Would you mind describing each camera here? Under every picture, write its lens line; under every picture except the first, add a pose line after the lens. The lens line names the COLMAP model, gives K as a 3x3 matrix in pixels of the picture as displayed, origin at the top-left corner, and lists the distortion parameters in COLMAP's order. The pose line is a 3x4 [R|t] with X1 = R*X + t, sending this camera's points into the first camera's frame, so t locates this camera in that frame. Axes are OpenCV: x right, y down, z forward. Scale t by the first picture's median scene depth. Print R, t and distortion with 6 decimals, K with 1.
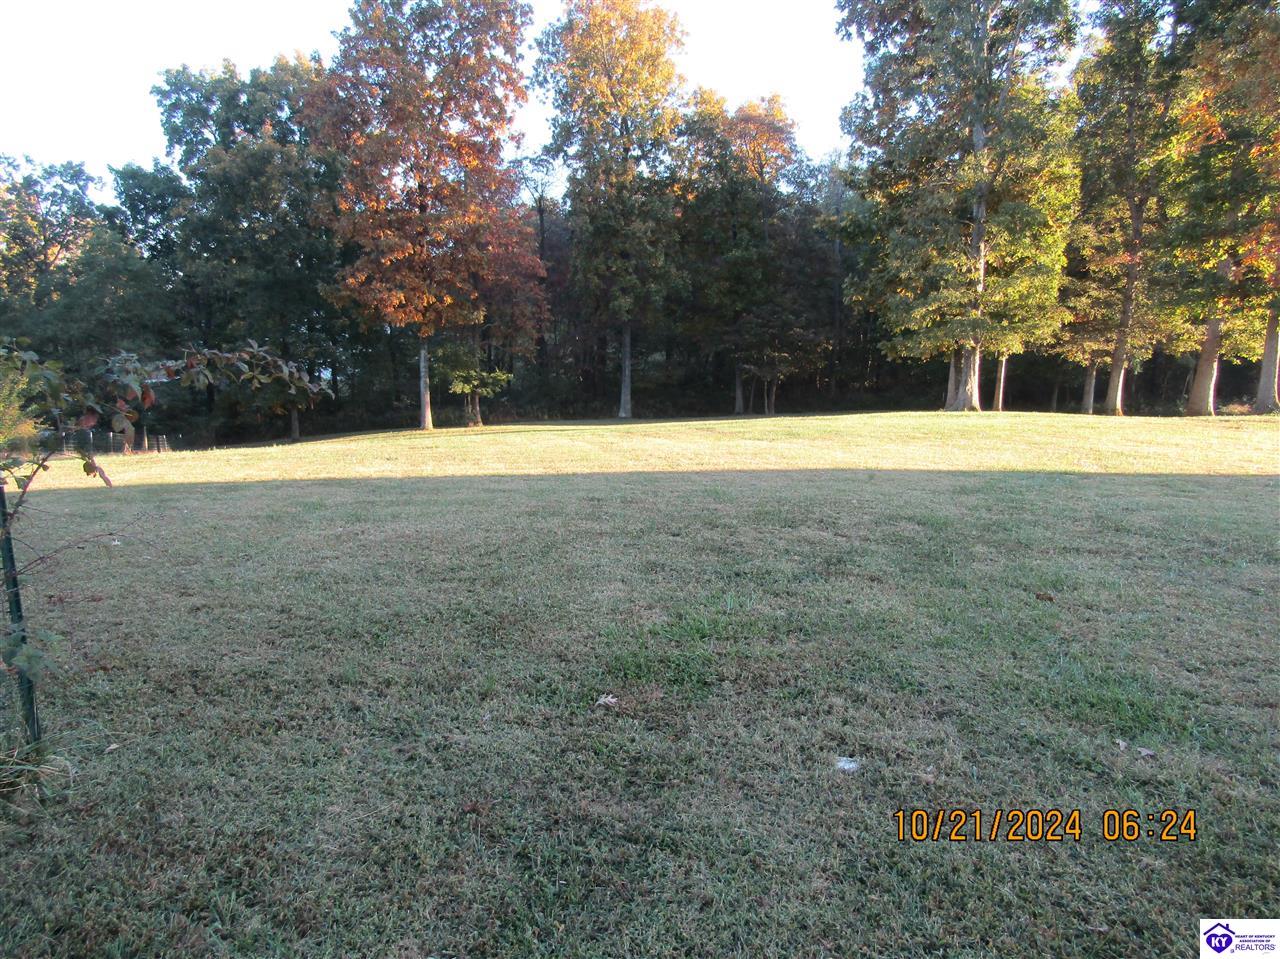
lens RADIAL K [[914.4, 0, 640.7], [0, 914.4, 482.3], [0, 0, 1]] dist [-0.017839, 0.006672]
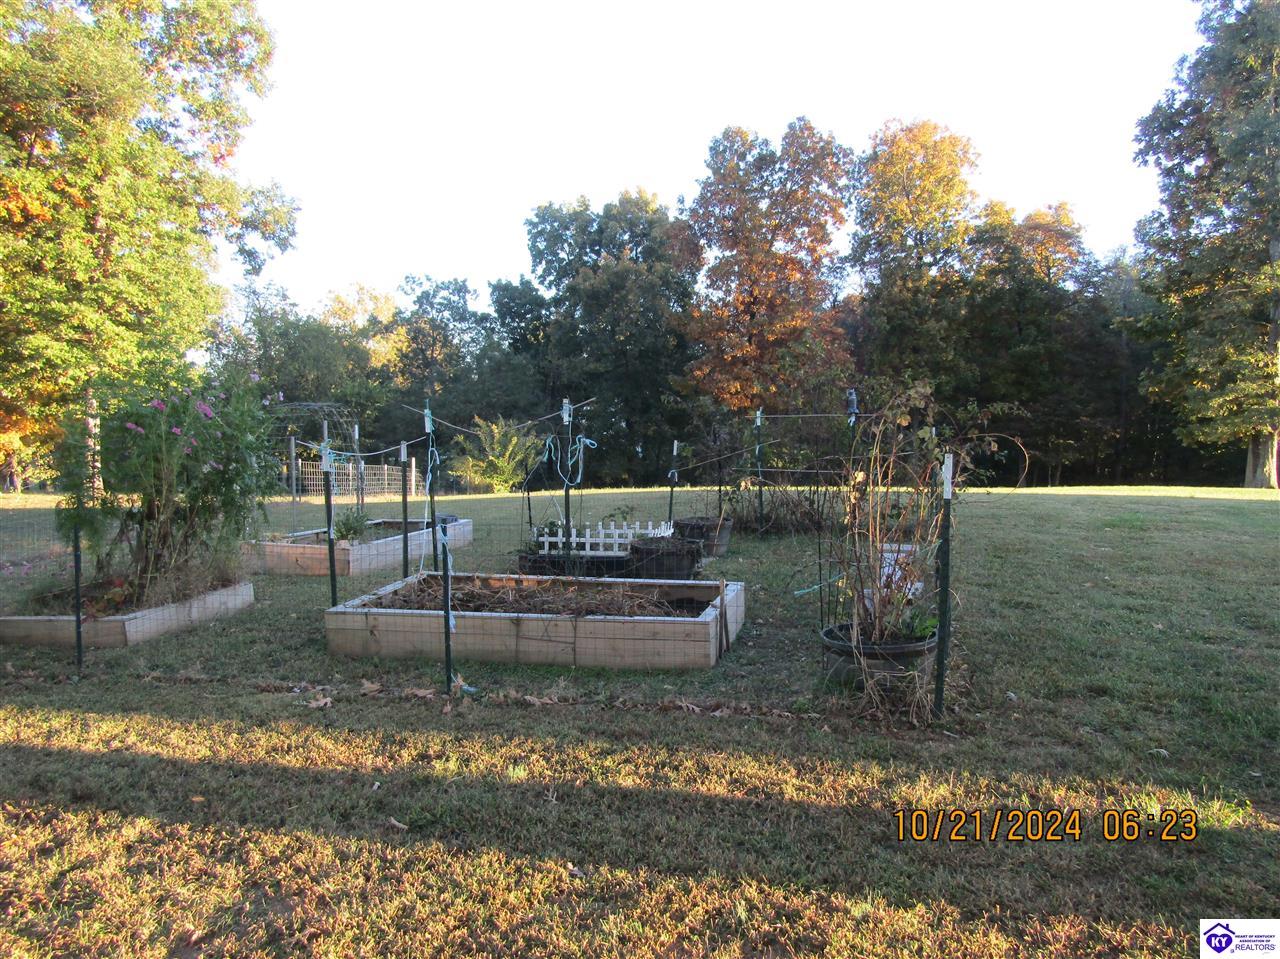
lens RADIAL K [[914.4, 0, 634.8], [0, 914.4, 475.4], [0, 0, 1]] dist [-0.017839, 0.006672]
pose [[0.963448, 0.030033, -0.266208, -0.049633], [-0.057214, 0.993837, -0.094944, 0.030031], [0.261716, 0.106704, 0.959228, -0.148601]]
